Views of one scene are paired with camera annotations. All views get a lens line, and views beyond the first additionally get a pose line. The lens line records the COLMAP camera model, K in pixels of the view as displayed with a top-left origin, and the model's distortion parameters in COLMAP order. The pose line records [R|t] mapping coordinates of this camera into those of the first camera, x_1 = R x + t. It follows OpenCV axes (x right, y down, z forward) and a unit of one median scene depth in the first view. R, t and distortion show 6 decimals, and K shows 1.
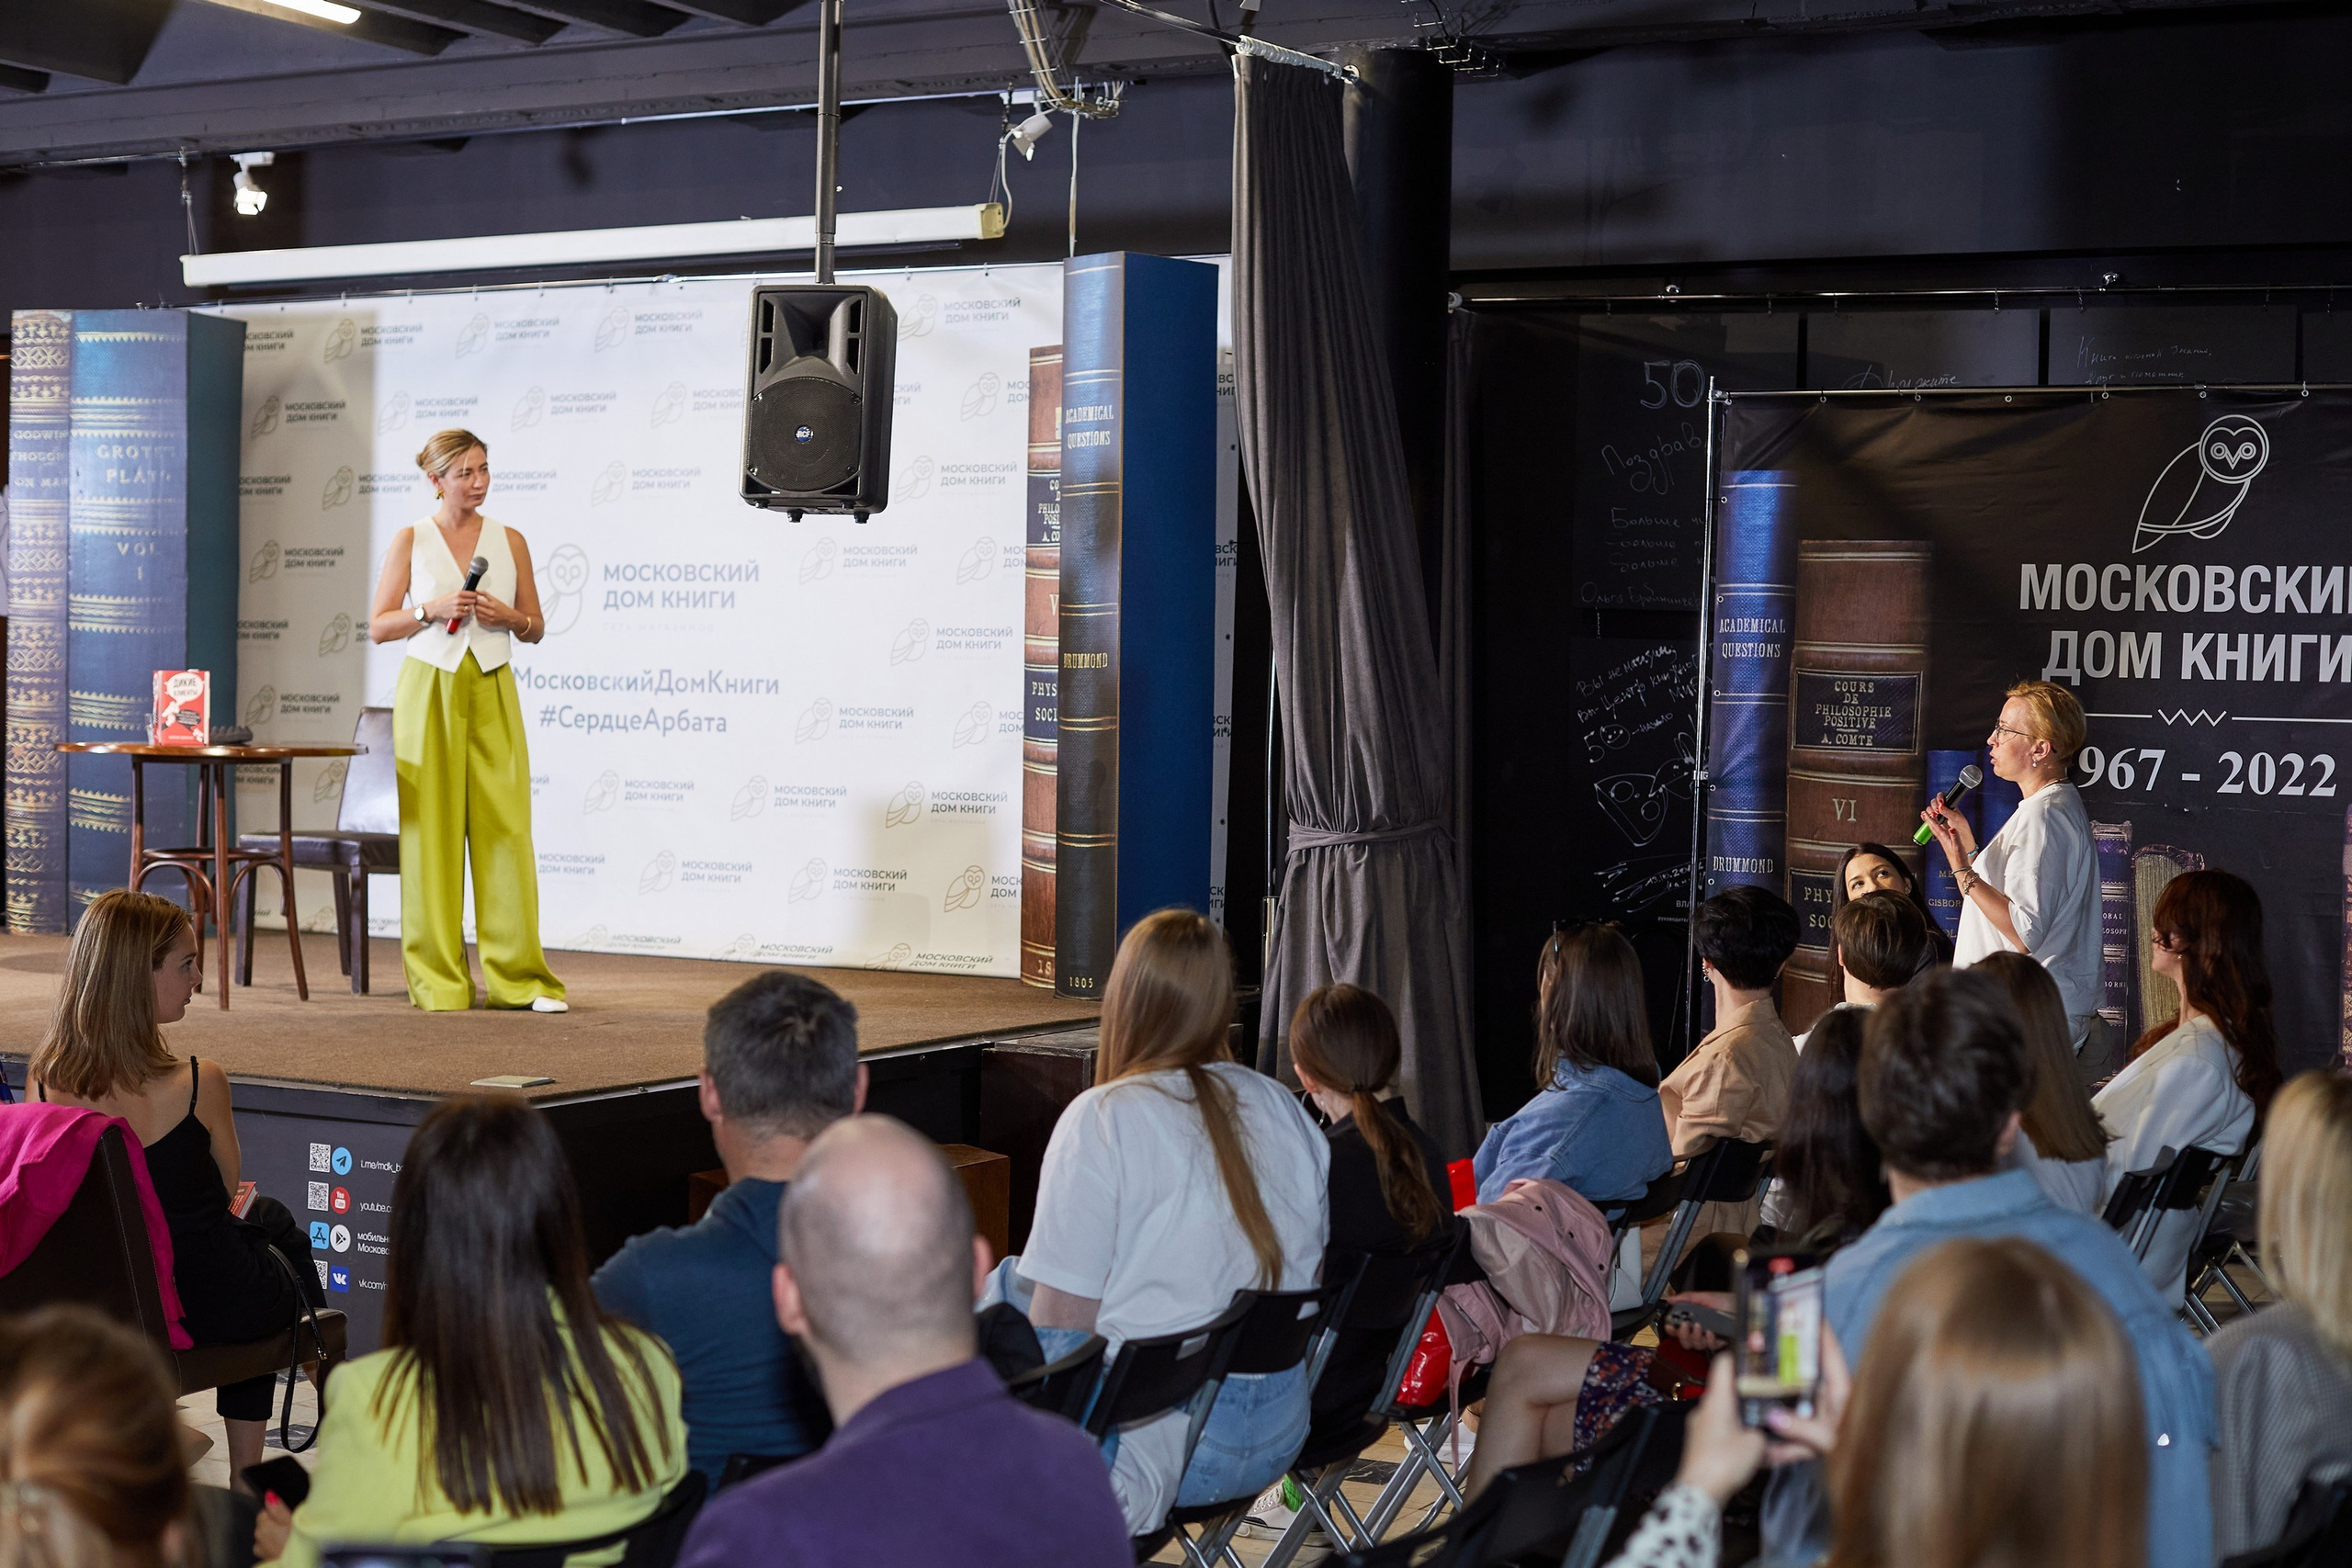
lens RADIAL K [[3468.2, 0, 1223.5], [0, 3468.2, 791.2], [0, 0, 1]] dist [-0.140571, 0.079345]
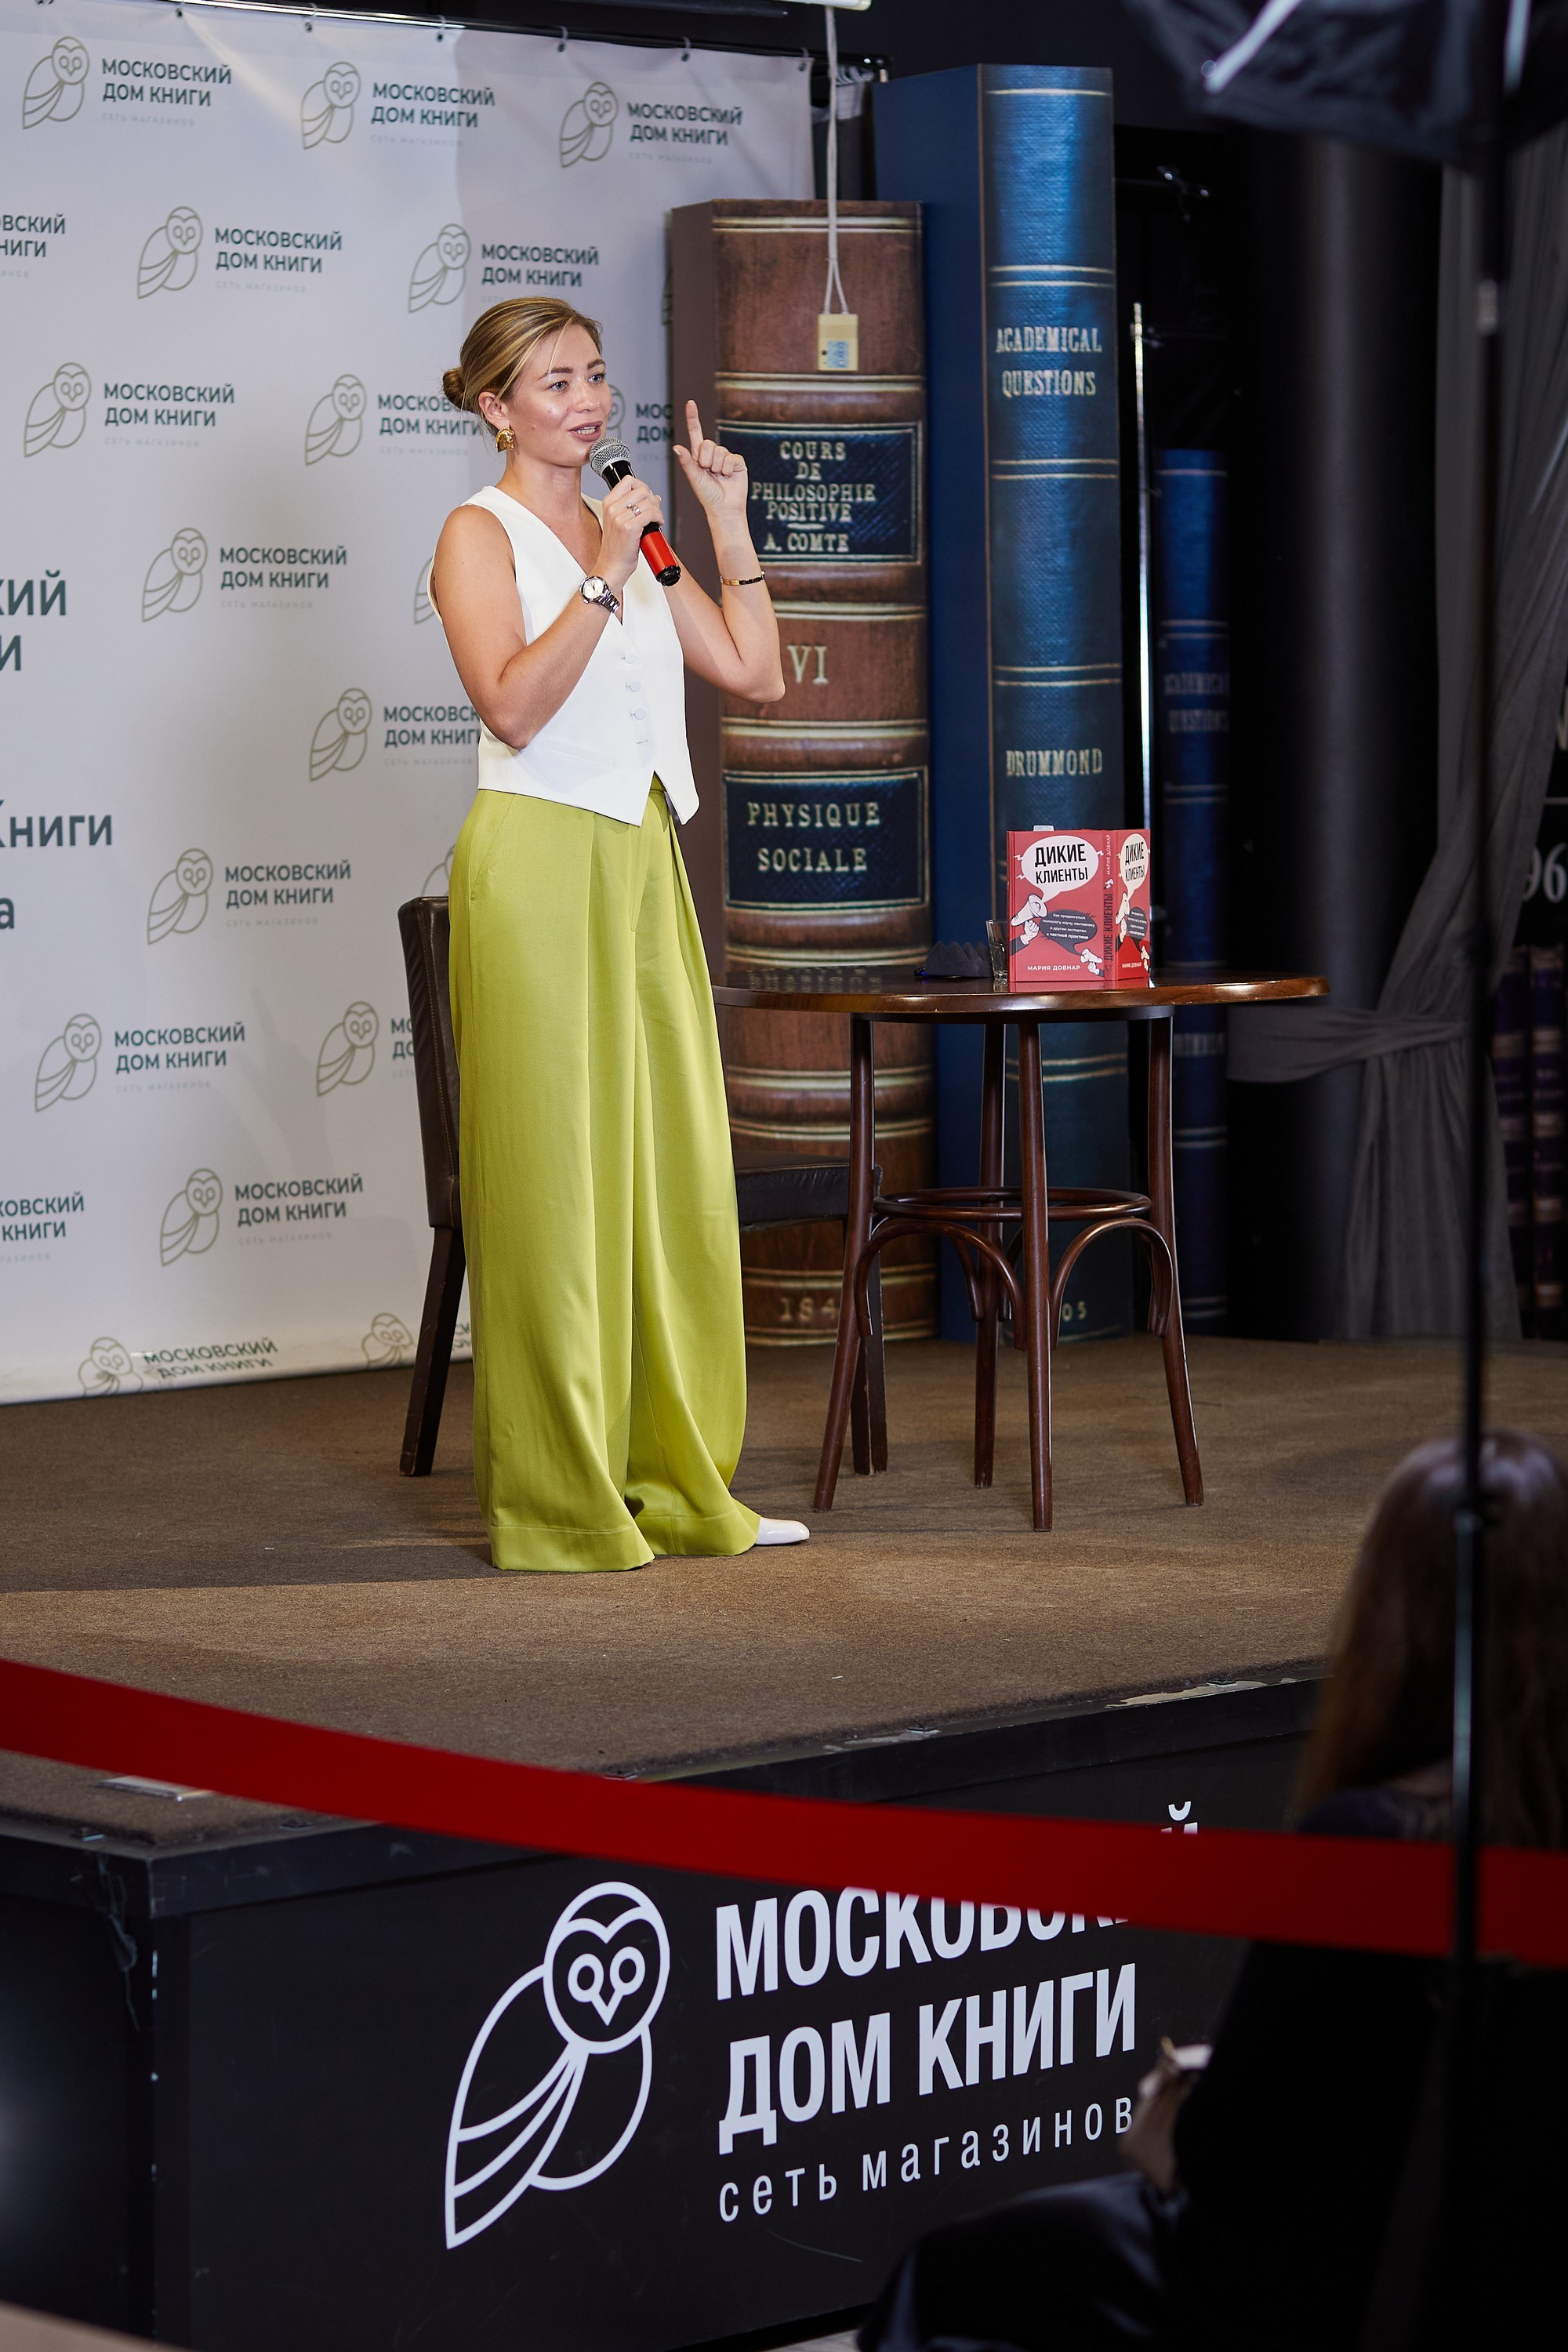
lens RADIAL K [[6886.3, 0, 627.5], [0, 6886.3, 1041.0], [0, 0, 1]] dist [-0.111382, -0.640366]
pose [[0.321690, -0.063825, 0.944691, -1.002146], [0.041358, 0.997720, 0.053324, -0.048051], [-0.945941, 0.021917, 0.323597, 0.598340]]
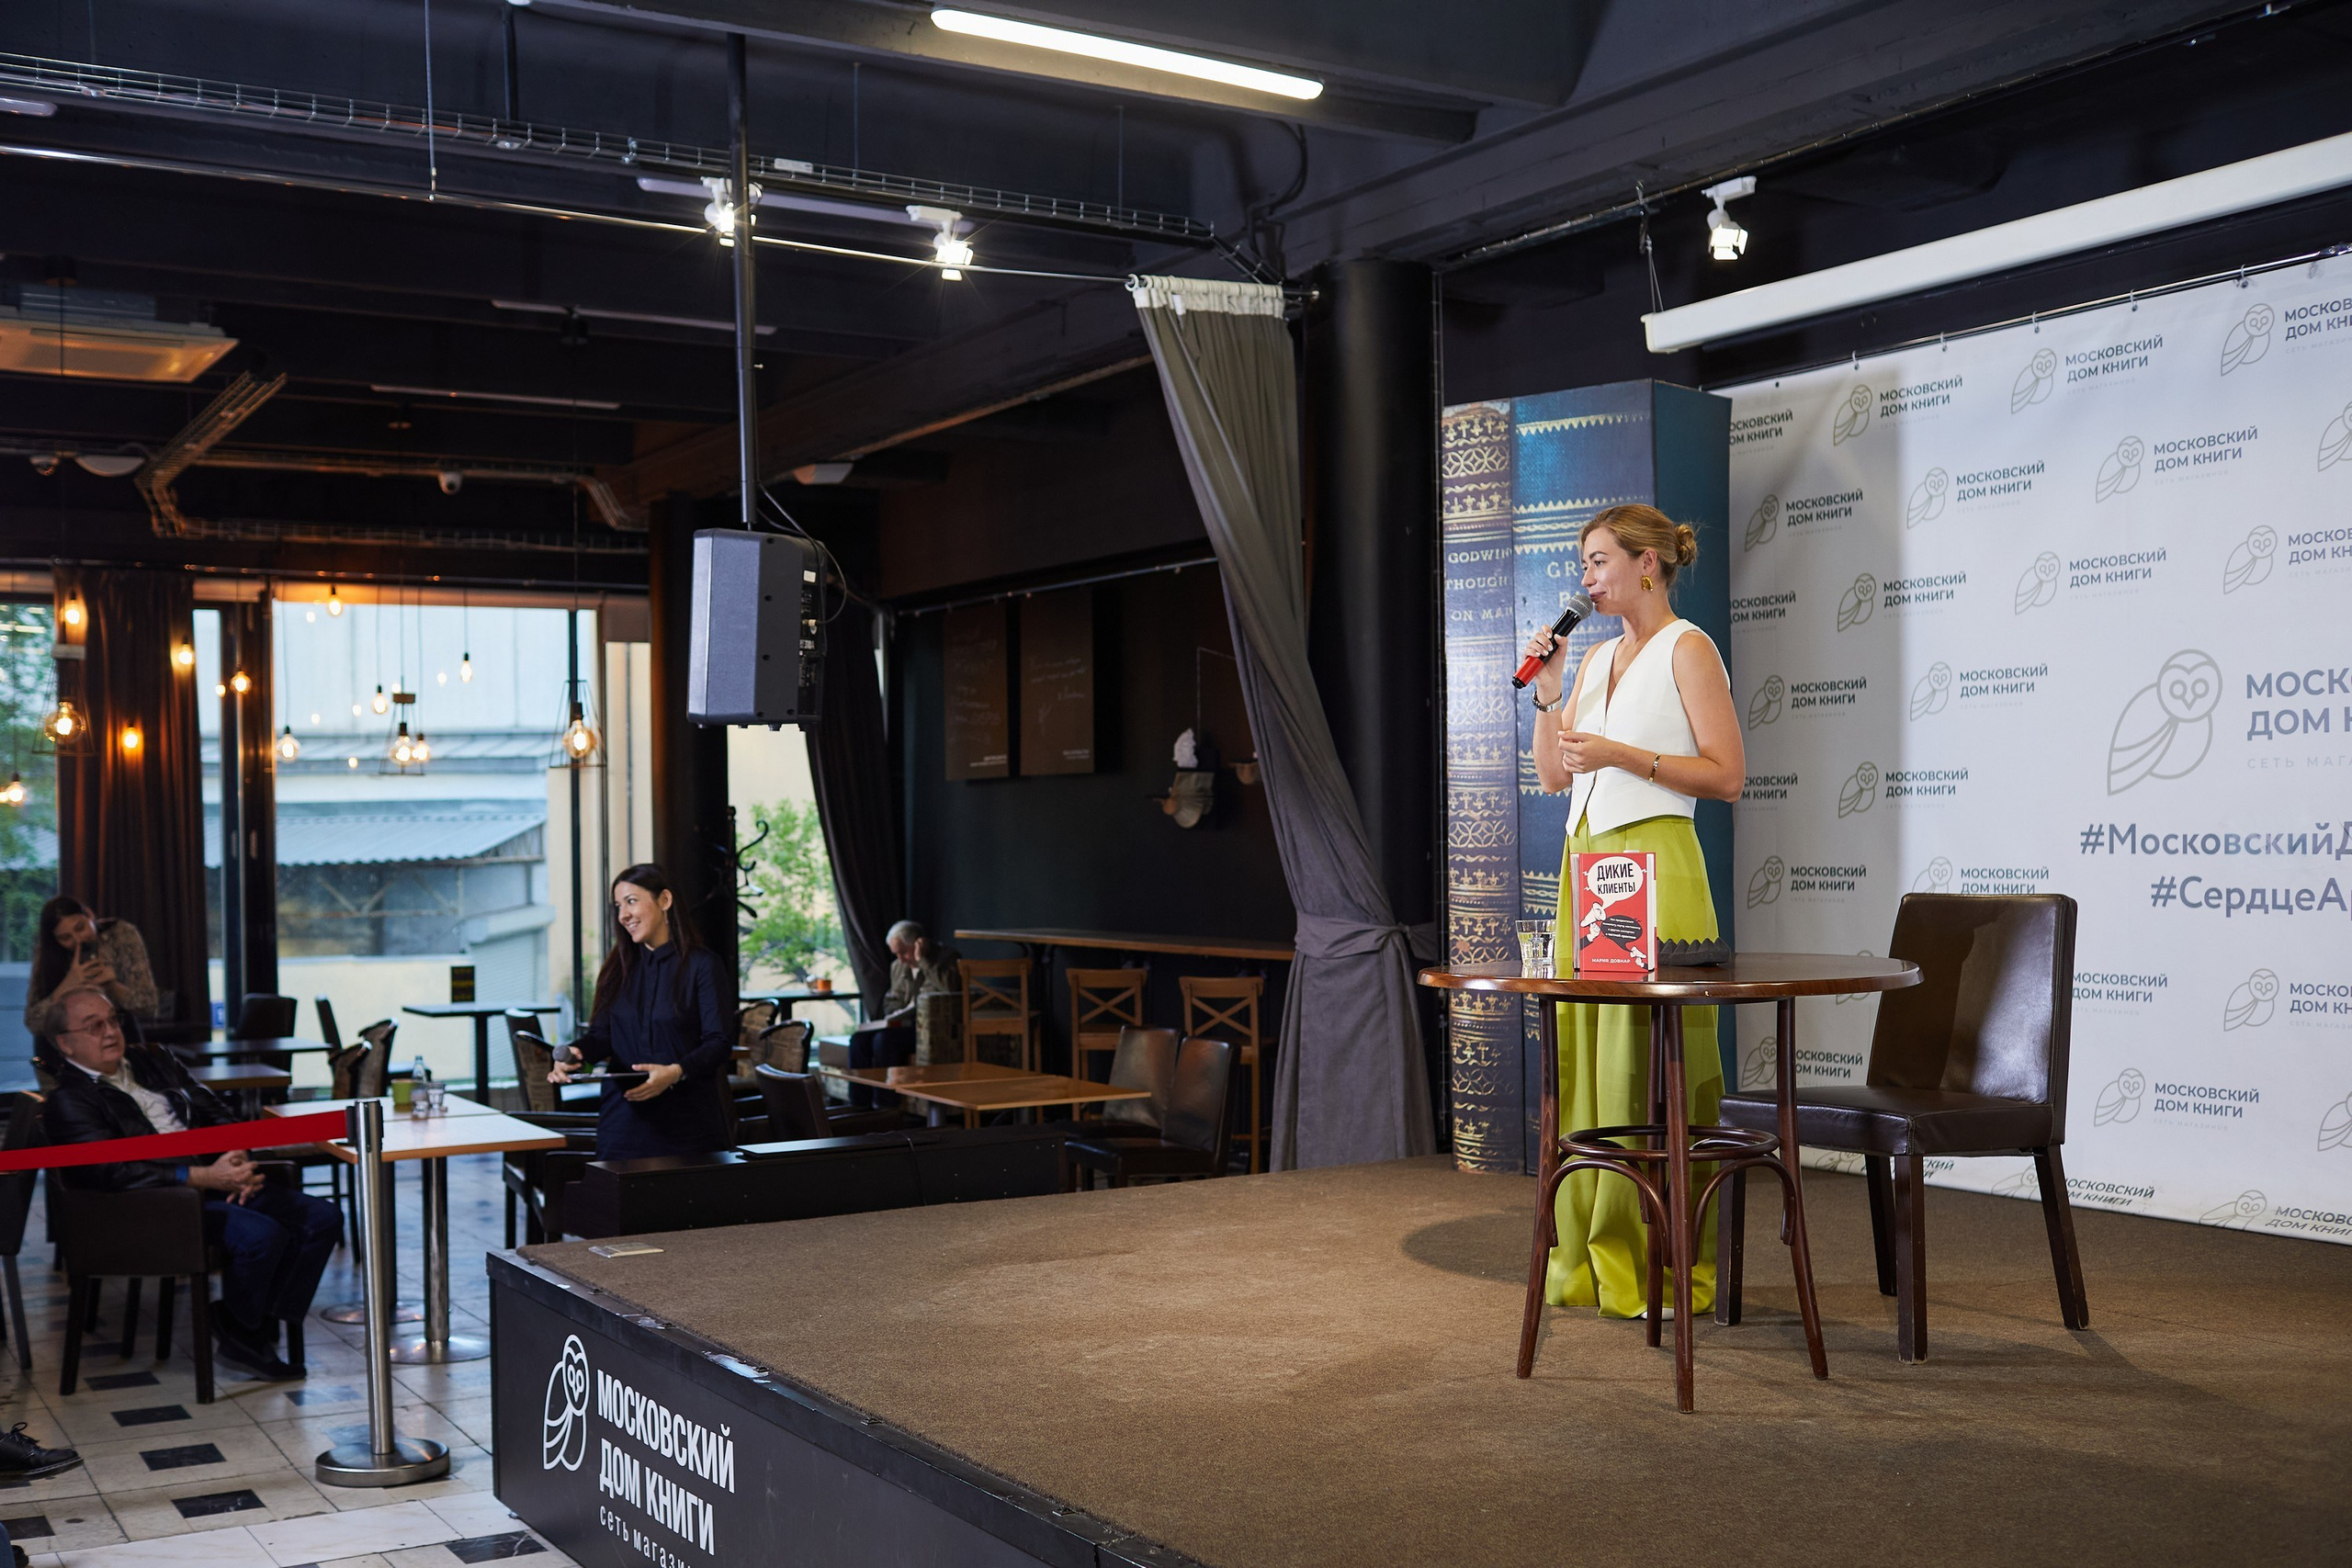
lens RADIAL K [[2446.9, 0, 1092.1], [0, 2446.9, 846.8], [0, 0, 1]] dist [-0.091103, 0.122470]
pose [[0.848290, -0.027594, -0.528812, -0.120215], [0.013949, 0.999459, -0.029777, -0.019445], [0.529347, 0.017883, 0.848217, 0.460685]]
